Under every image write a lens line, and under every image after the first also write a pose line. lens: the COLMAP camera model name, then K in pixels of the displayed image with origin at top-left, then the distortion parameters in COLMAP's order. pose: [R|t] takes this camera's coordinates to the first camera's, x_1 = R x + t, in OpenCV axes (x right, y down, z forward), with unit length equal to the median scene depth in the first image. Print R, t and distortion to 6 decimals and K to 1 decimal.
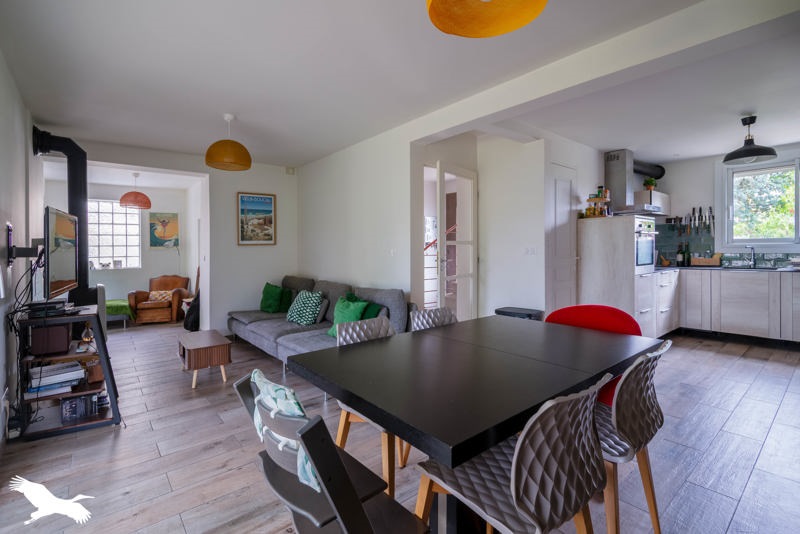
lens RADIAL K [[373.7, 0, 400.9], [0, 373.7, 254.9], [0, 0, 1]] dist [-0.000568, -0.000160]
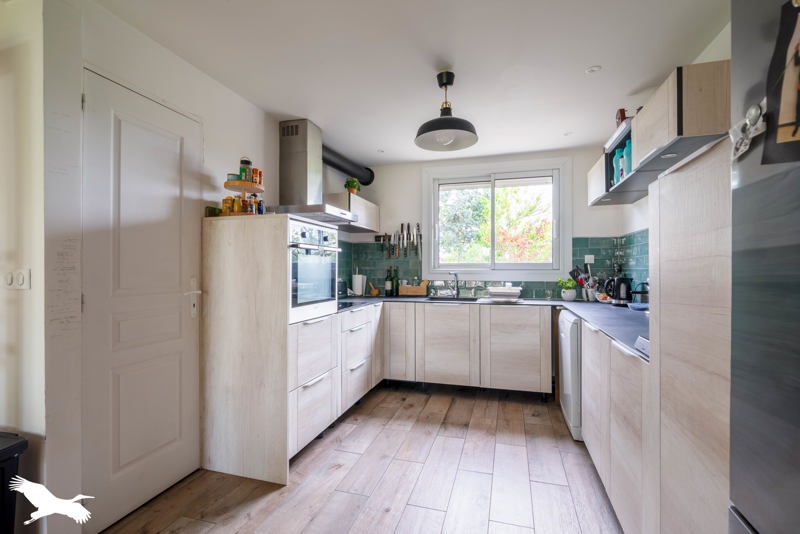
lens RADIAL K [[376.5, 0, 400.0], [0, 376.5, 267.0], [0, 0, 1]] dist [-0.001390, -0.000090]
pose [[0.830904, 0.018190, 0.556119, 0.350423], [-0.003515, 0.999617, -0.027445, -0.011025], [-0.556405, 0.020850, 0.830649, 0.350307]]
